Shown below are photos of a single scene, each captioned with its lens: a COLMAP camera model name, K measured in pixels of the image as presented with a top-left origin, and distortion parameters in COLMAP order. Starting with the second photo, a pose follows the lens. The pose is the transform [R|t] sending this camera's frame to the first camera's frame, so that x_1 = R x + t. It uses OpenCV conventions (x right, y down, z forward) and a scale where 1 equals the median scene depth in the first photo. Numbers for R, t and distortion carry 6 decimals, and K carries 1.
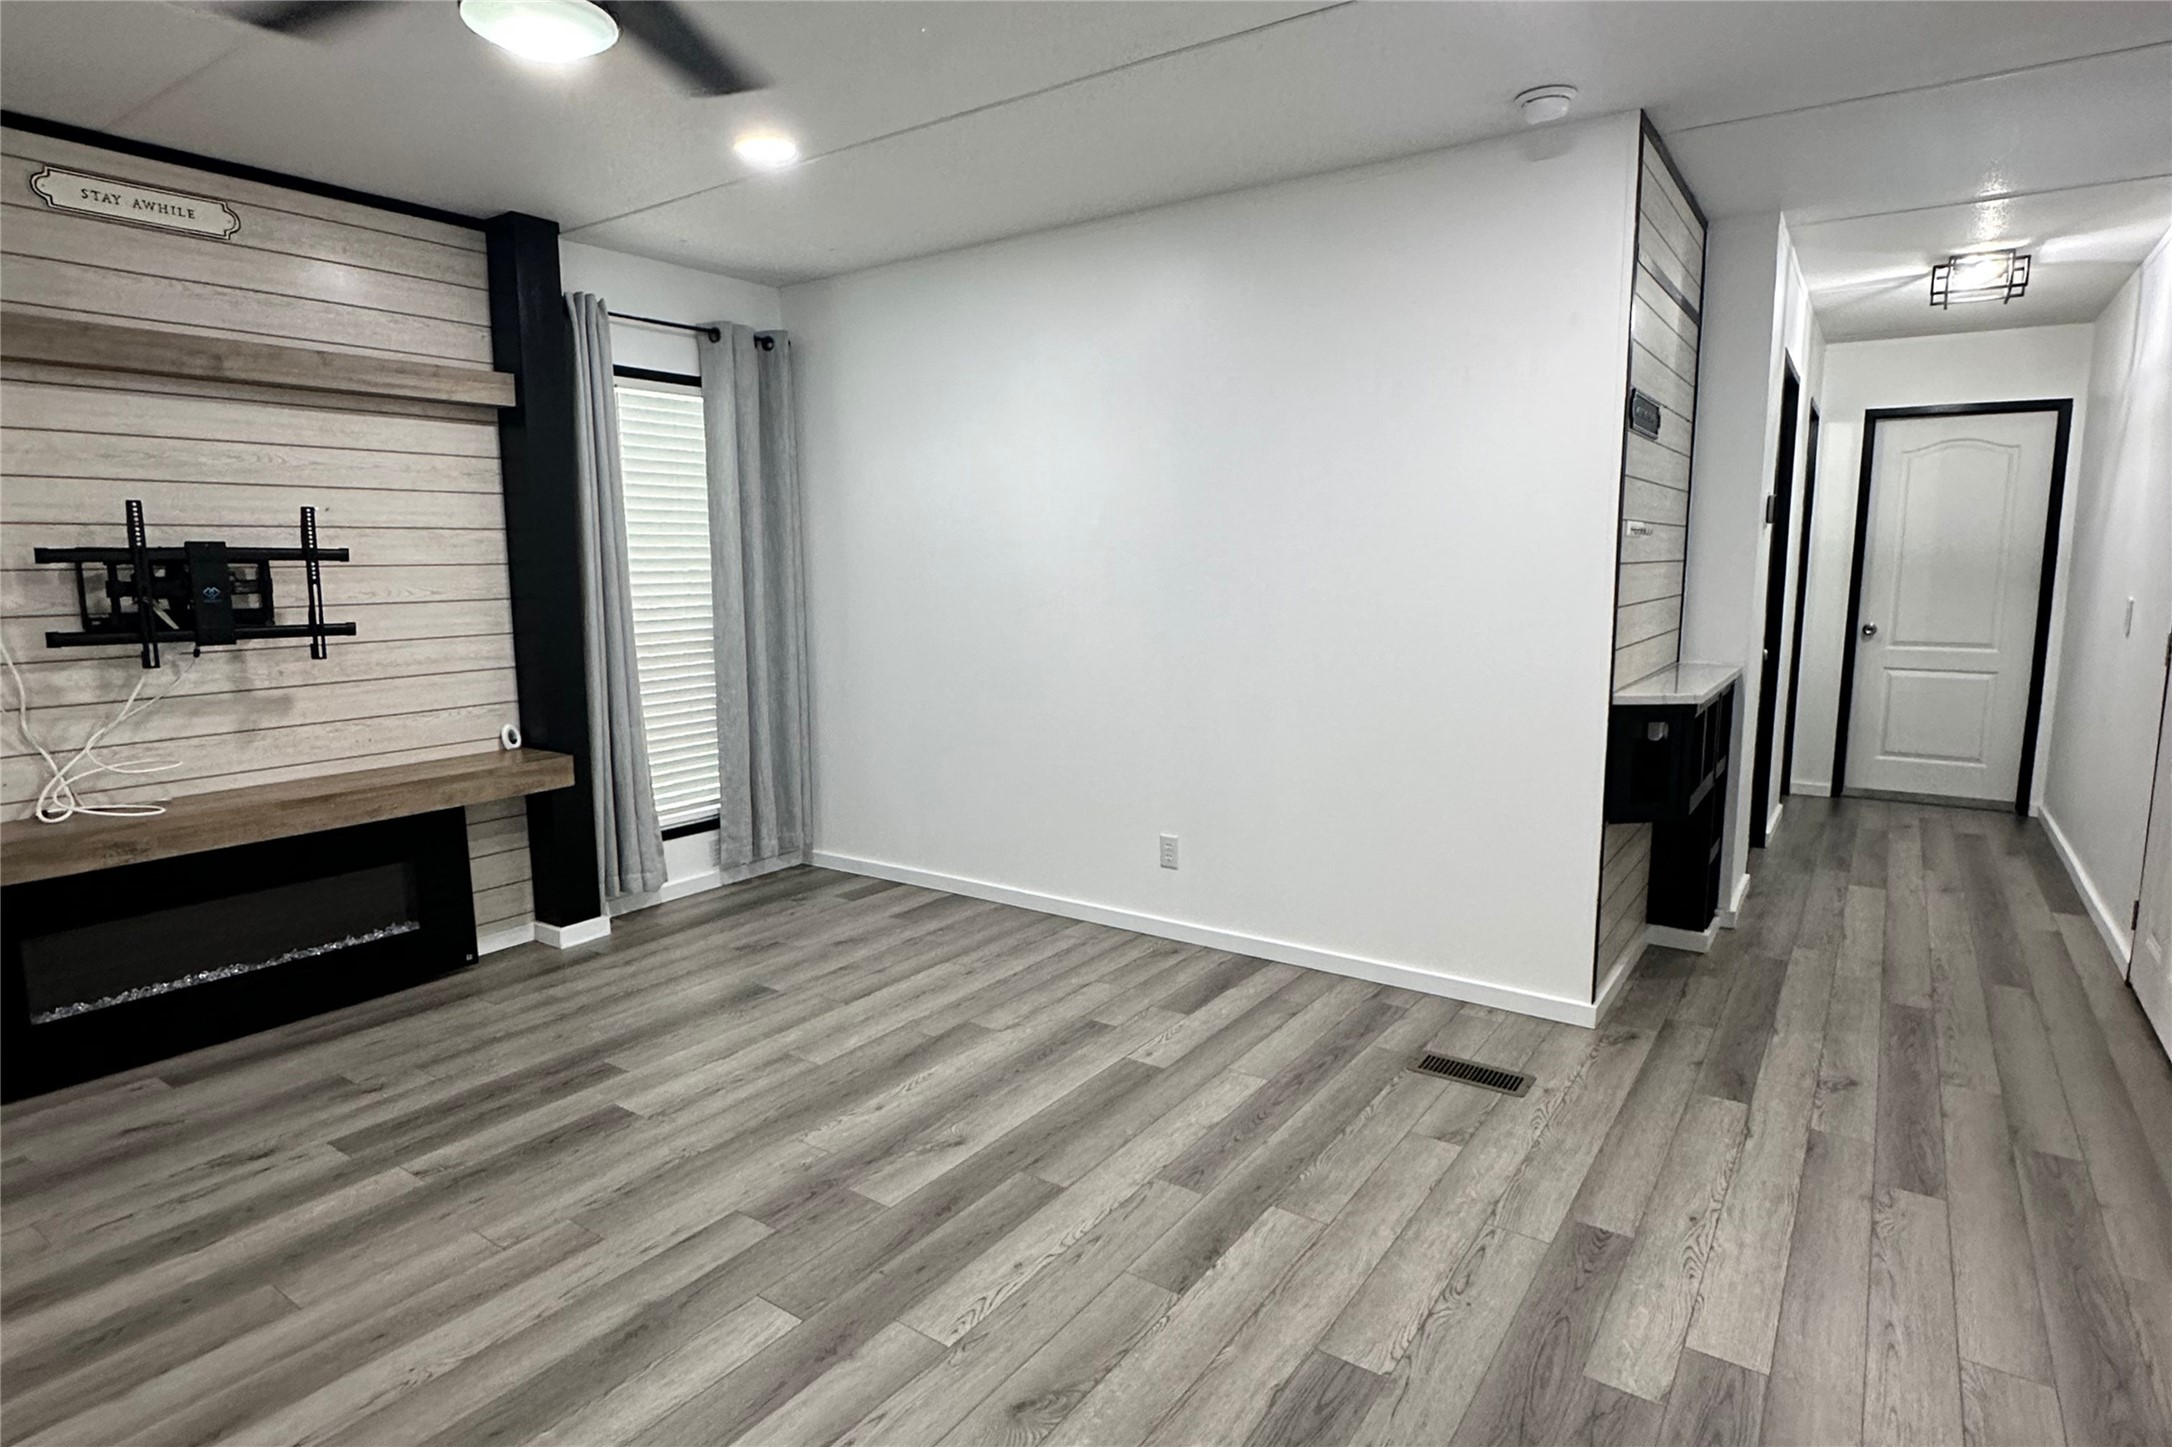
lens RADIAL K [[1153.7, 0, 1084.3], [0, 1153.7, 730.2], [0, 0, 1]] dist [-0.007889, 0.001254]
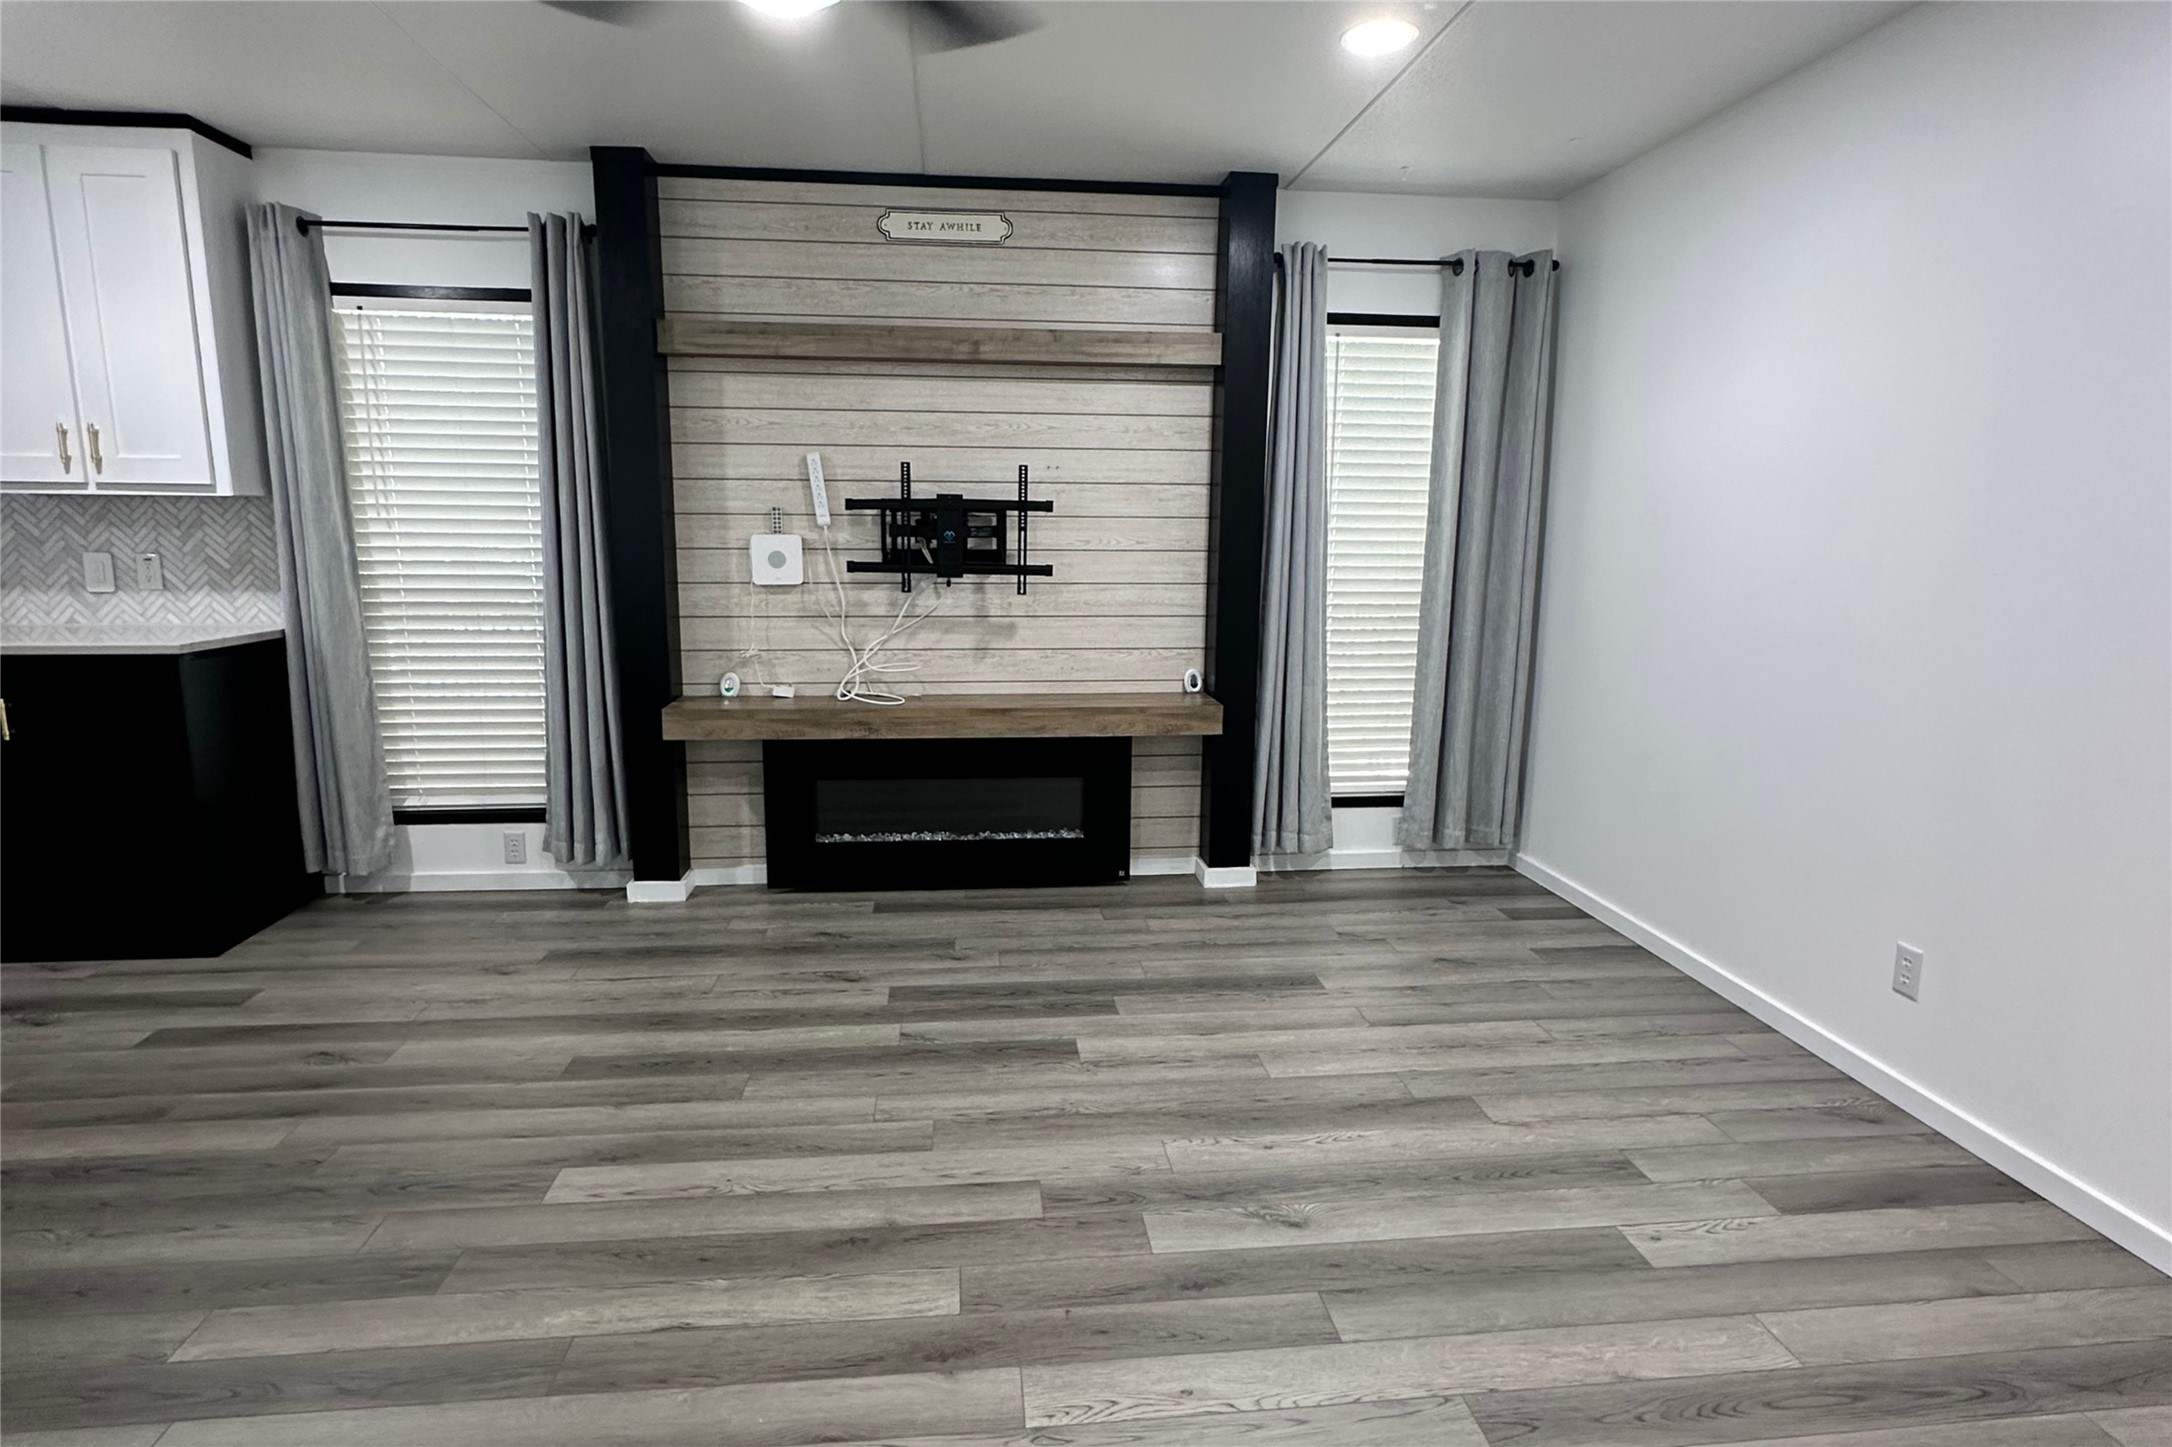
lens RADIAL K [[1153.7, 0, 1084.3], [0, 1153.7, 730.2], [0, 0, 1]] dist [-0.007889, 0.001254]
pose [[0.660625, 0.147346, -0.736114, 0.263914], [-0.125052, 0.988448, 0.085627, -0.032490], [0.740227, 0.035485, 0.671420, 0.247587]]
